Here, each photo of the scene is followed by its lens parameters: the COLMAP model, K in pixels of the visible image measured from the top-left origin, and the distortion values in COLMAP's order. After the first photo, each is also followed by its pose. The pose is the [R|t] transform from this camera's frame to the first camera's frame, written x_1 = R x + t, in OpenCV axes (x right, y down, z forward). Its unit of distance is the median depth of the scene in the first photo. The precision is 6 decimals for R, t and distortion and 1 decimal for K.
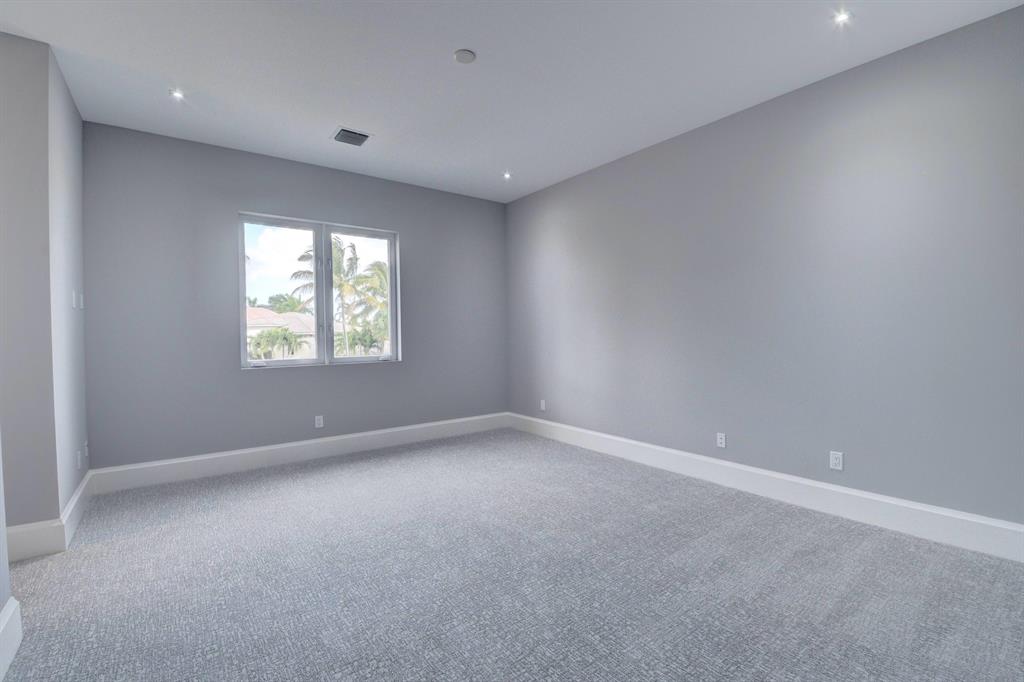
lens RADIAL K [[454.2, 0, 505.8], [0, 454.2, 332.9], [0, 0, 1]] dist [-0.017467, -0.007840]
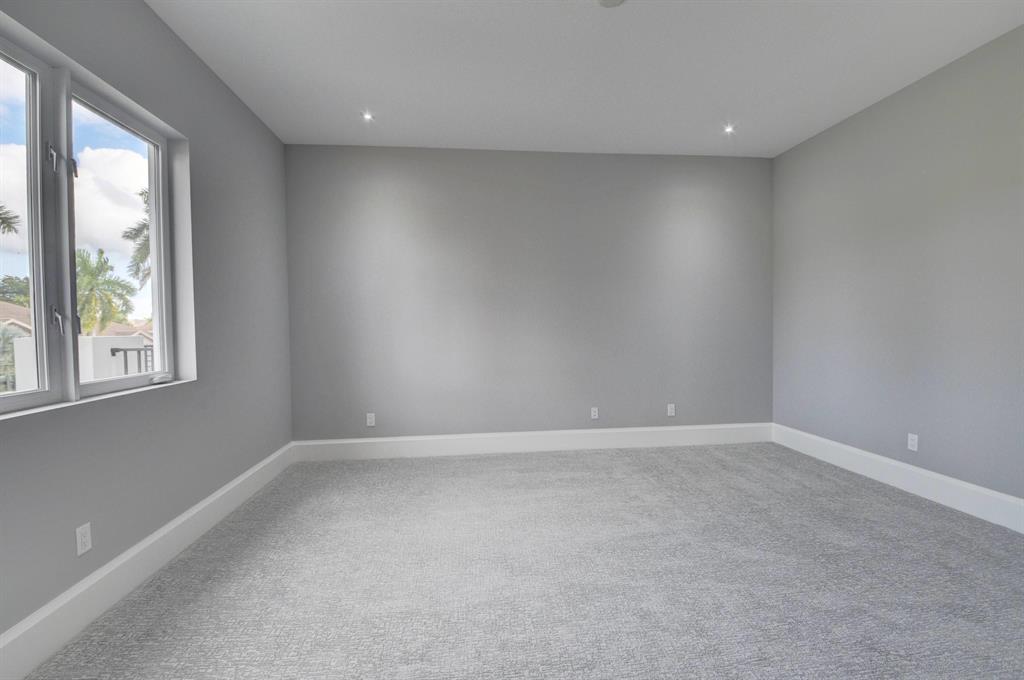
lens RADIAL K [[454.2, 0, 510.2], [0, 454.2, 340.2], [0, 0, 1]] dist [-0.017467, -0.007840]
pose [[0.515798, -0.028415, 0.856239, -0.501329], [0.013254, 0.999595, 0.025189, 0.003477], [-0.856608, -0.001643, 0.515965, 0.405812]]
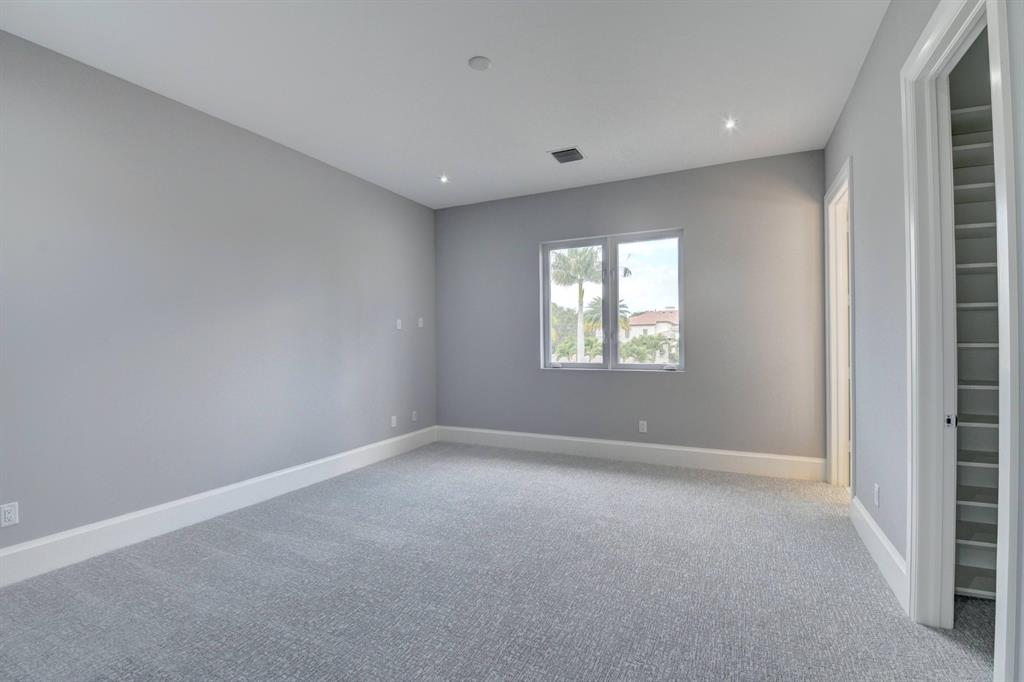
lens RADIAL K [[454.2, 0, 515.4], [0, 454.2, 336.6], [0, 0, 1]] dist [-0.017467, -0.007840]
pose [[0.464502, -0.000603, -0.885572, 1.062888], [-0.001196, 0.999998, -0.001309, -0.017779], [0.885572, 0.001668, 0.464500, 0.787107]]
